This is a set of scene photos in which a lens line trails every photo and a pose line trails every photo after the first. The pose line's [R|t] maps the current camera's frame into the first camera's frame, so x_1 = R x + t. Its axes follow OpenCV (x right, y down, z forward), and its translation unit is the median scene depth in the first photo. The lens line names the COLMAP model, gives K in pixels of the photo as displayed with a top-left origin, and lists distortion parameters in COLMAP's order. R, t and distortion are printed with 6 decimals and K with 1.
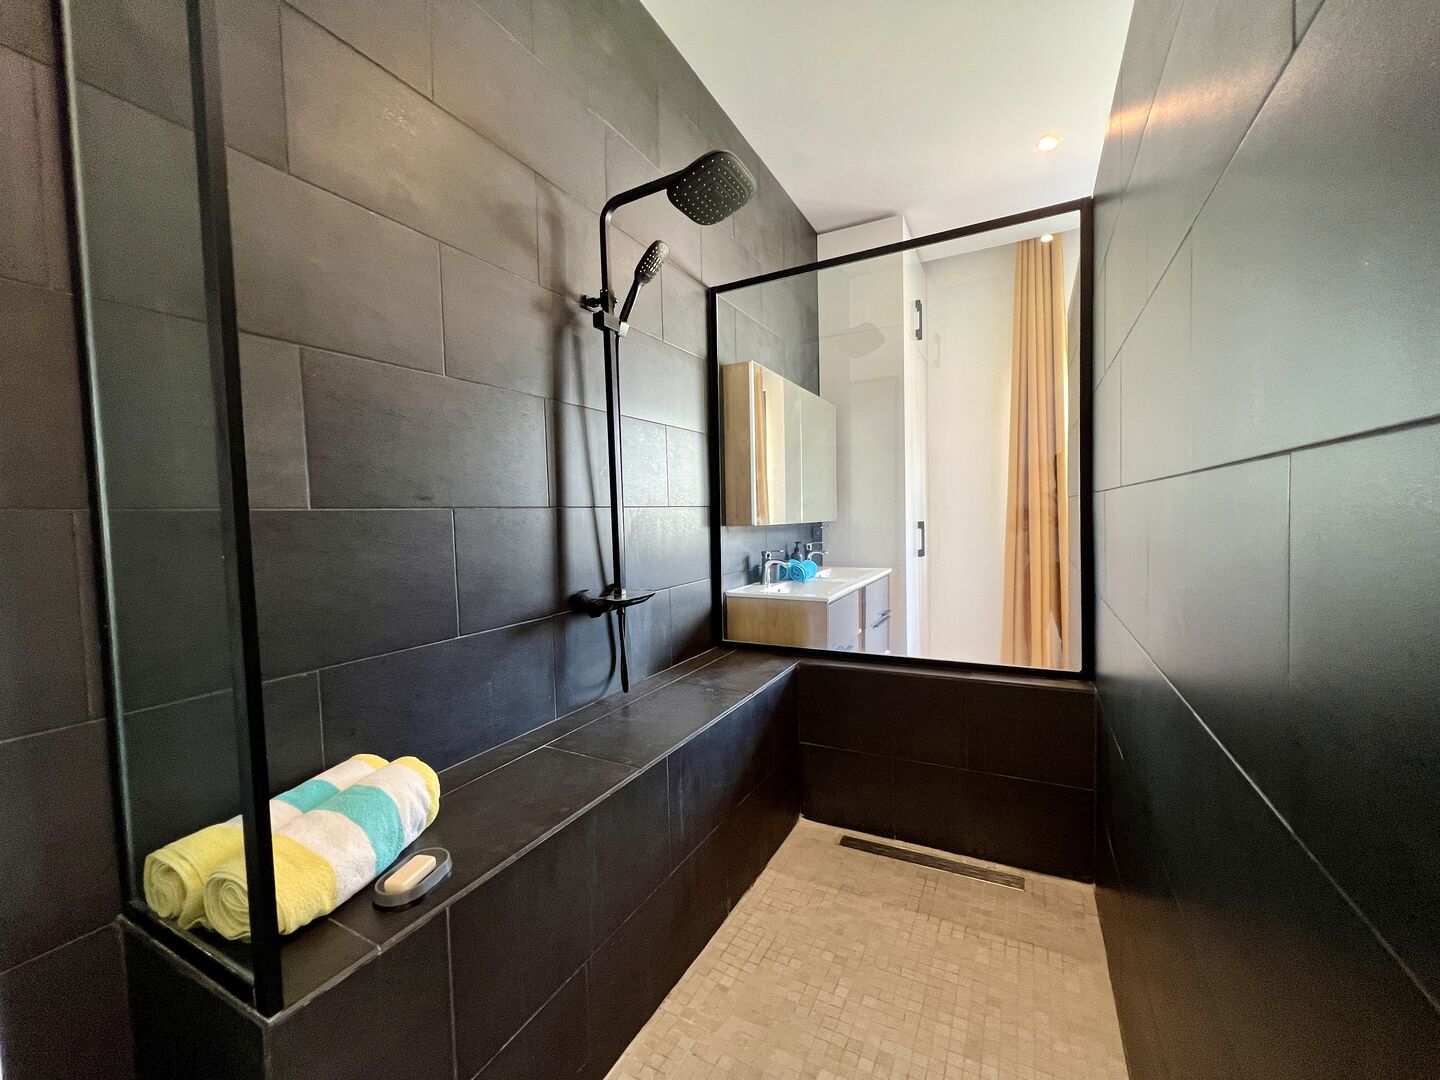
lens RADIAL K [[577.4, 0, 721.1], [0, 577.4, 541.0], [0, 0, 1]] dist [0.003172, 0.000269]
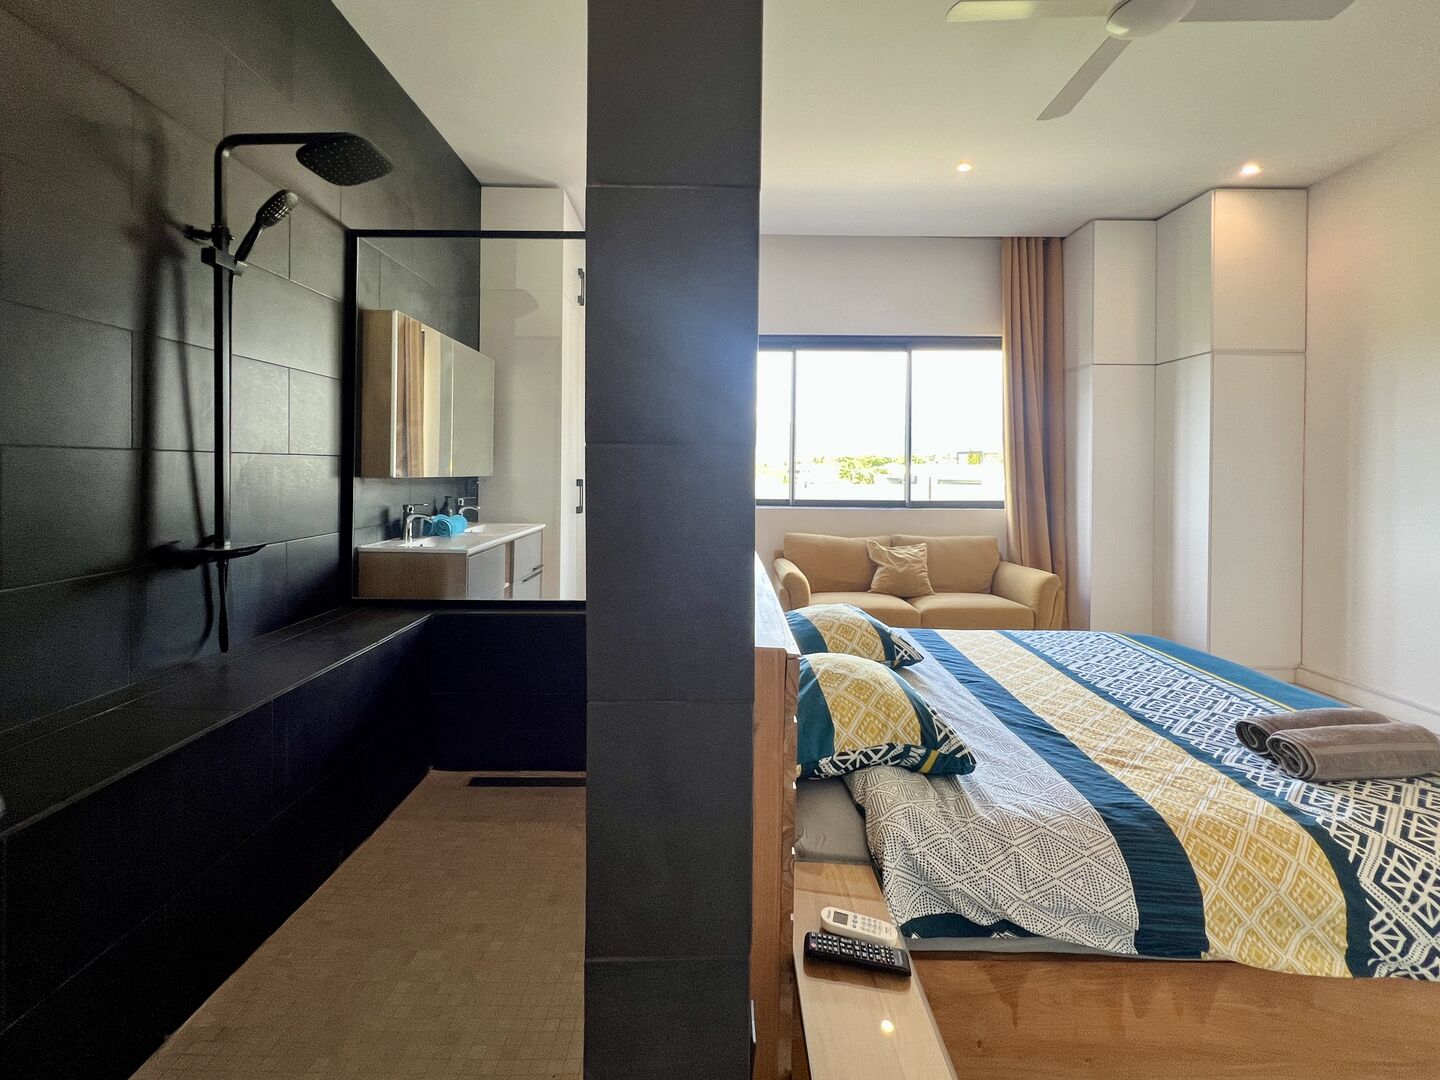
lens RADIAL K [[651.7, 0, 703.0], [0, 651.7, 475.3], [0, 0, 1]] dist [0.002573, 0.001133]
pose [[0.893504, 0.033683, 0.447791, 0.040056], [-0.016289, 0.998958, -0.042640, 0.009864], [-0.448761, 0.030805, 0.893121, -0.273107]]
